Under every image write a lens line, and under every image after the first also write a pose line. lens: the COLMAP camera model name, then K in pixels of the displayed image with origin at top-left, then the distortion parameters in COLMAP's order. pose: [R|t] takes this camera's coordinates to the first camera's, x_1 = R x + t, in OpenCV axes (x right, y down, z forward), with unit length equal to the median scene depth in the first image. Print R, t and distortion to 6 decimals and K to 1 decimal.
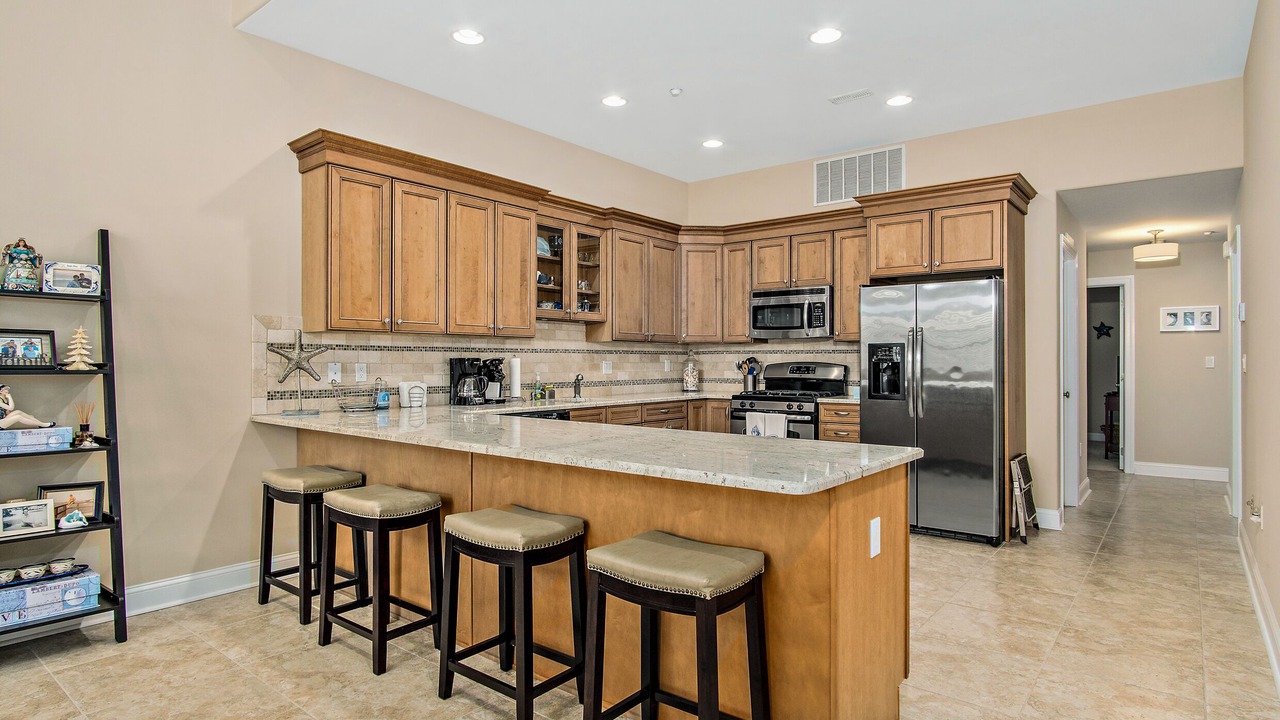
lens RADIAL K [[683.3, 0, 640.0], [0, 683.3, 360.0], [0, 0, 1]] dist [-0.003919, -0.000534]
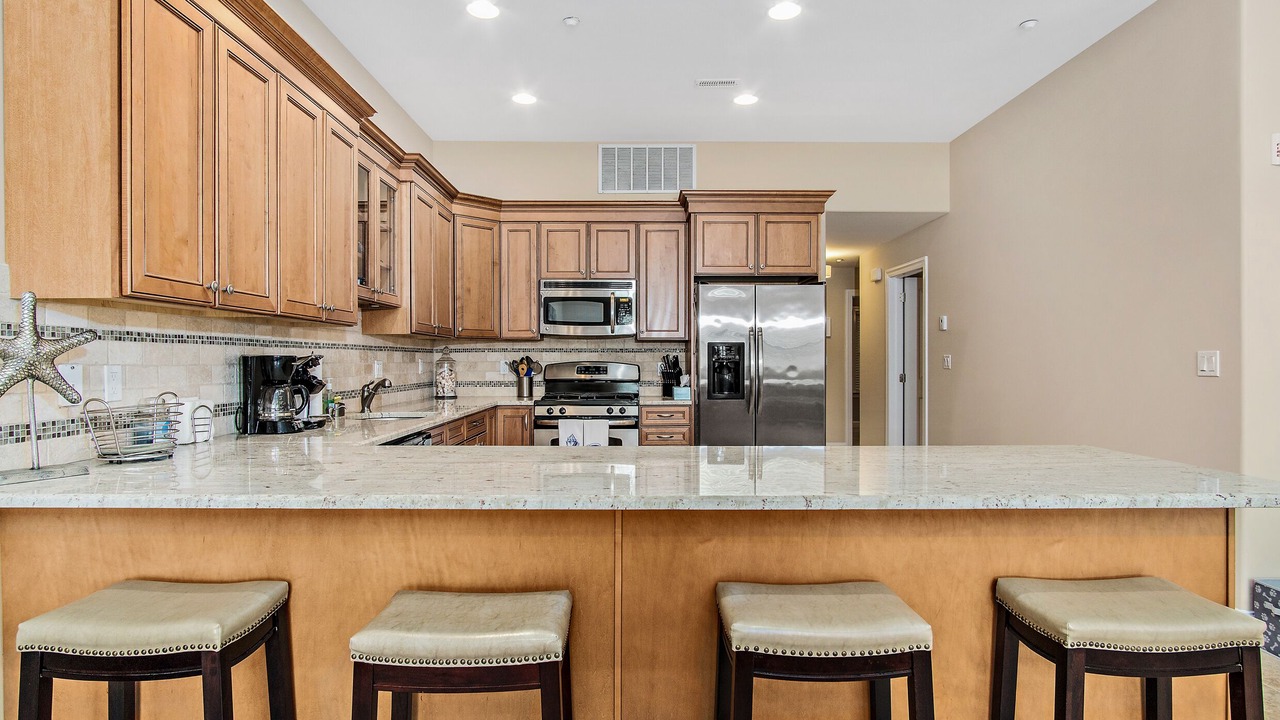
lens RADIAL K [[693.7, 0, 640.0], [0, 693.7, 360.0], [0, 0, 1]] dist [0.003419, 0.000204]
pose [[0.774516, -0.000273, 0.632554, -0.383906], [-0.000270, 1.000000, 0.000762, 0.000246], [-0.632554, -0.000761, 0.774516, 0.309477]]
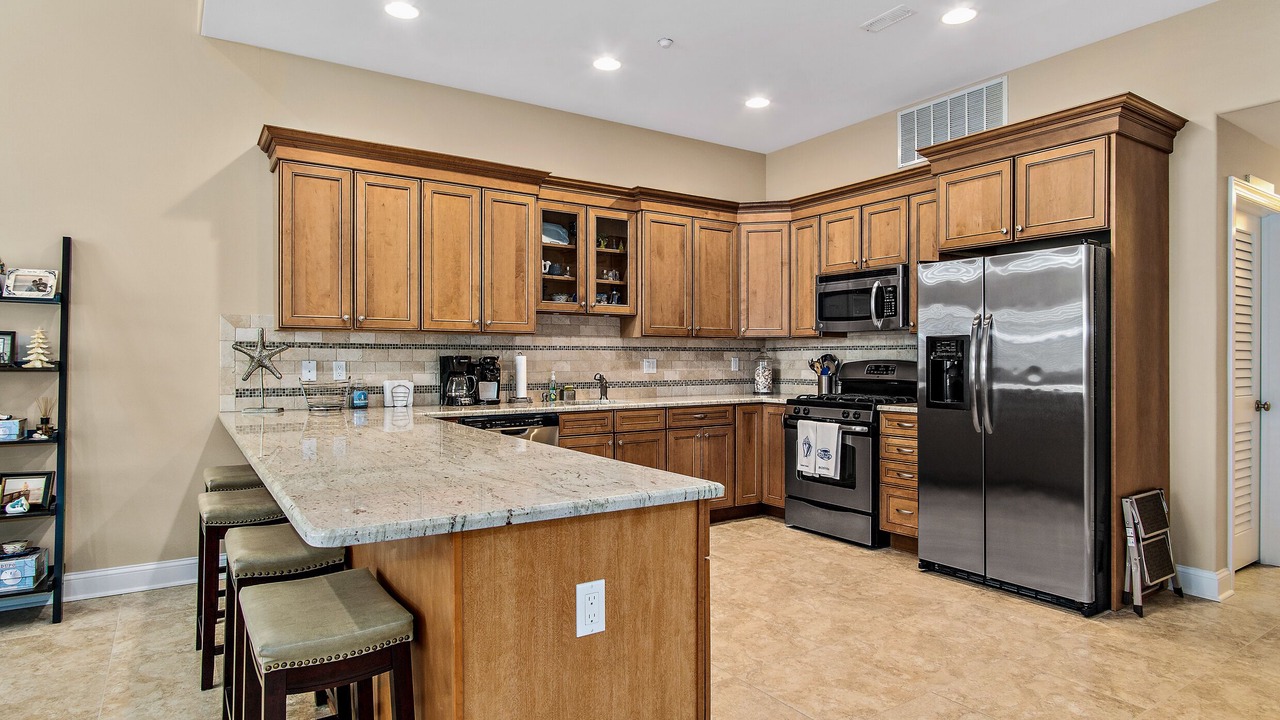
lens RADIAL K [[704.9, 0, 640.0], [0, 704.9, 360.0], [0, 0, 1]] dist [-0.004104, -0.000002]
pose [[0.953798, -0.000098, -0.300449, 0.277080], [0.001004, 0.999995, 0.002862, 0.000386], [0.300447, -0.003032, 0.953794, 0.143127]]
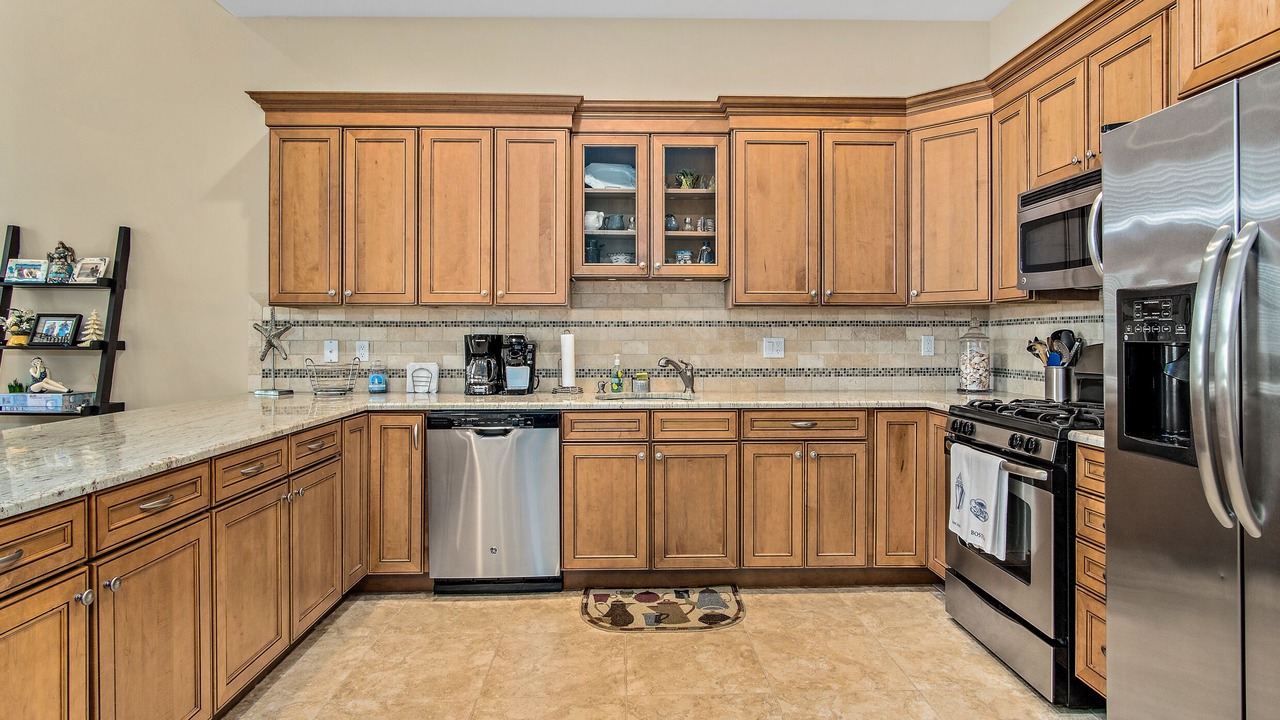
lens RADIAL K [[687.8, 0, 643.7], [0, 687.8, 335.9], [0, 0, 1]] dist [-0.004414, -0.000235]
pose [[0.648010, -0.001201, -0.761631, 0.466002], [0.002495, 0.999997, 0.000546, -0.001312], [0.761628, -0.002254, 0.648011, 0.618673]]
